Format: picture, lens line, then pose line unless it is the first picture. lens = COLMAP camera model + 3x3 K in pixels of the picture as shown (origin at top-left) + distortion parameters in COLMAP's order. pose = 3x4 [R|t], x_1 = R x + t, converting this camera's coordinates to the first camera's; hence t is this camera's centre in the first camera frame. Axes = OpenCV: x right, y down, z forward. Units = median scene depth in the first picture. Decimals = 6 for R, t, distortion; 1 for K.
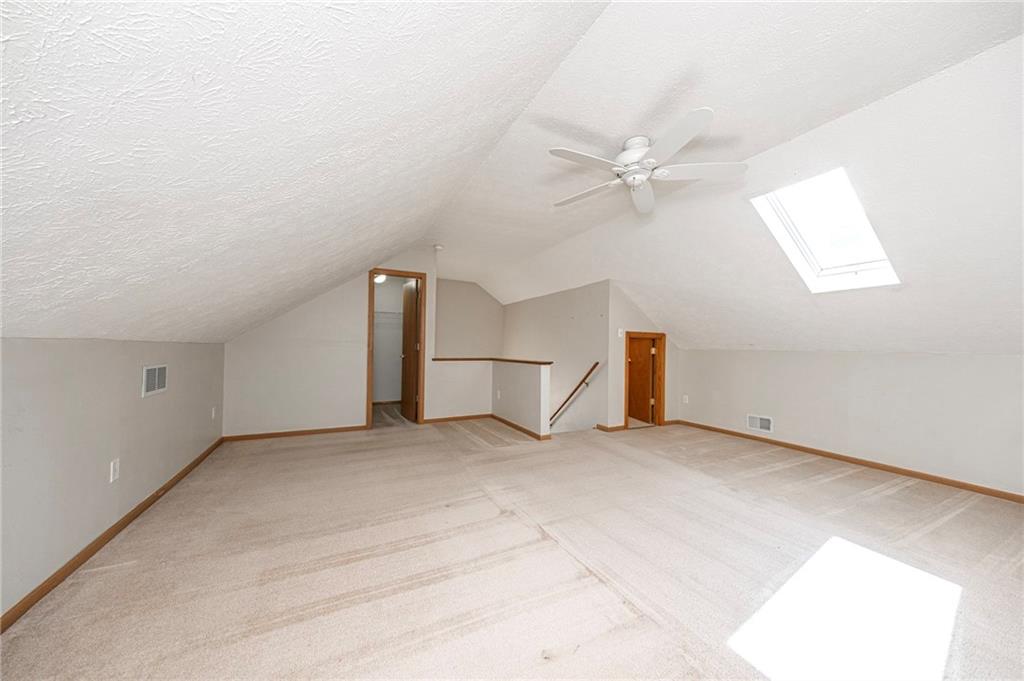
lens RADIAL K [[341.8, 0, 512.9], [0, 341.8, 343.4], [0, 0, 1]] dist [0.008385, -0.000117]
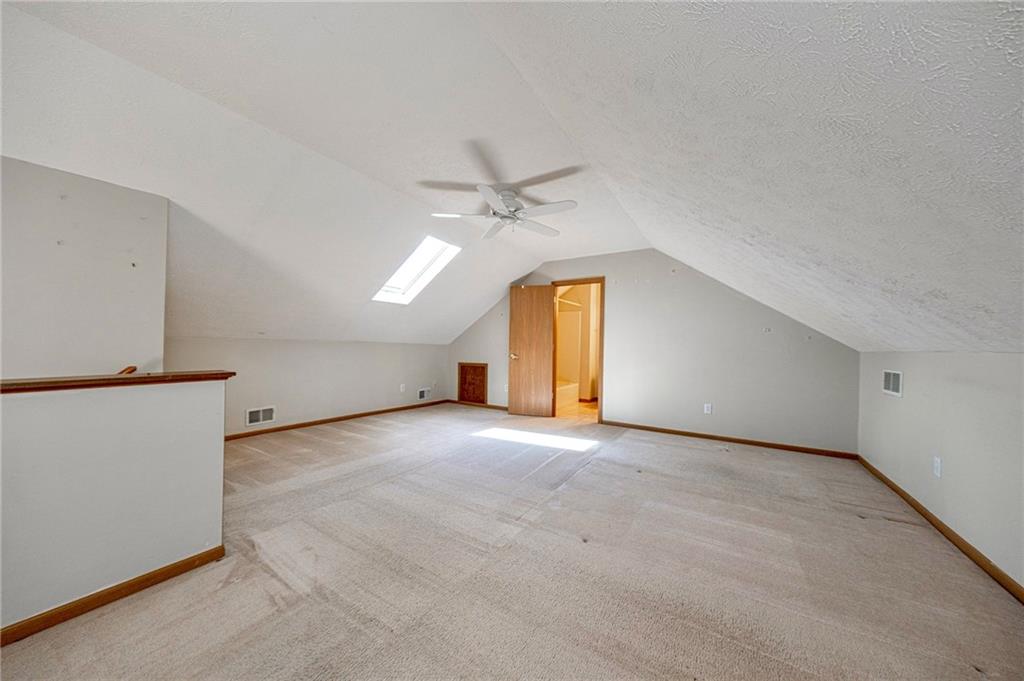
lens RADIAL K [[341.8, 0, 512.9], [0, 341.8, 343.4], [0, 0, 1]] dist [0.008385, -0.000117]
pose [[-0.508657, -0.023909, 0.860637, -0.577886], [-0.033686, 0.999402, 0.007855, 0.000619], [-0.860310, -0.024996, -0.509158, 1.139934]]
